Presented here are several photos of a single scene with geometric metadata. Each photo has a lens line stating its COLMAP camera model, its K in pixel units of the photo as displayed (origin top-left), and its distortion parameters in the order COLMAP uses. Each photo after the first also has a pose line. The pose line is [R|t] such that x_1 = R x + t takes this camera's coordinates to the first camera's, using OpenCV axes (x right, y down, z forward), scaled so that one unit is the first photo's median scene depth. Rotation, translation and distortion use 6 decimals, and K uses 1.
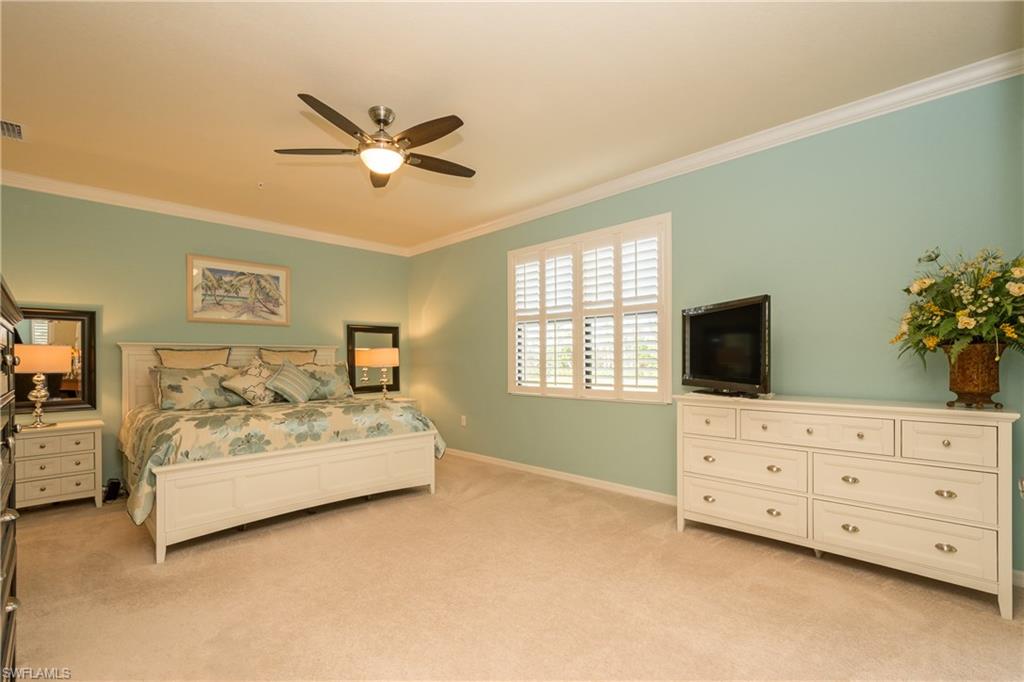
lens RADIAL K [[453.8, 0, 510.8], [0, 453.8, 352.3], [0, 0, 1]] dist [0.000651, 0.000032]
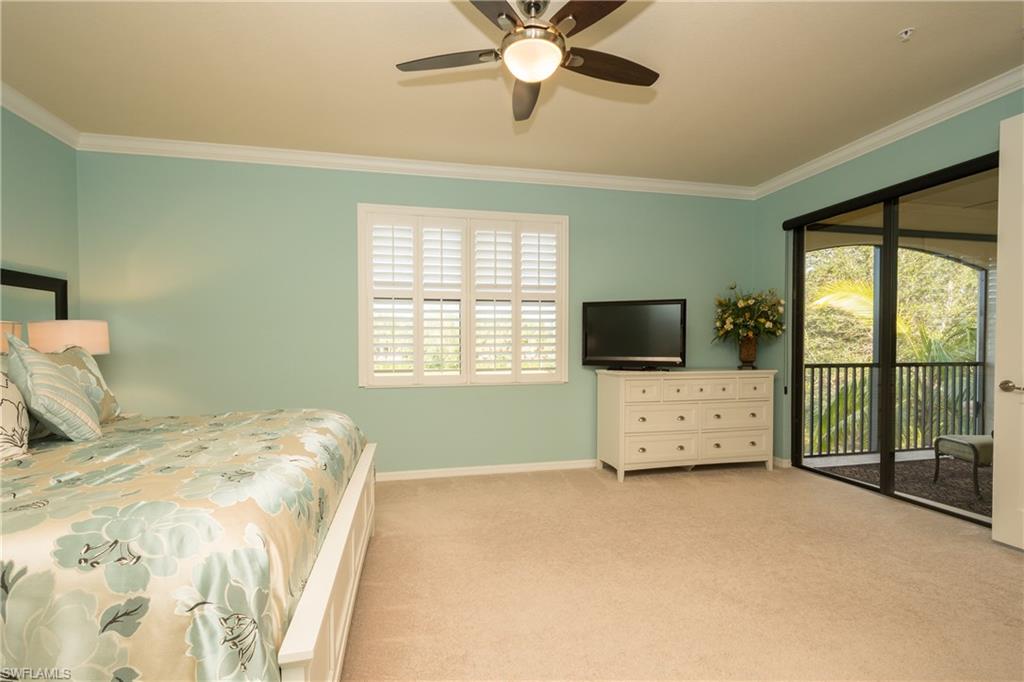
lens RADIAL K [[453.8, 0, 510.8], [0, 453.8, 352.3], [0, 0, 1]] dist [0.000651, 0.000032]
pose [[0.535233, -0.013273, 0.844600, -0.699377], [-0.014266, 0.999592, 0.024750, 0.010269], [-0.844584, -0.025296, 0.534825, 0.494261]]
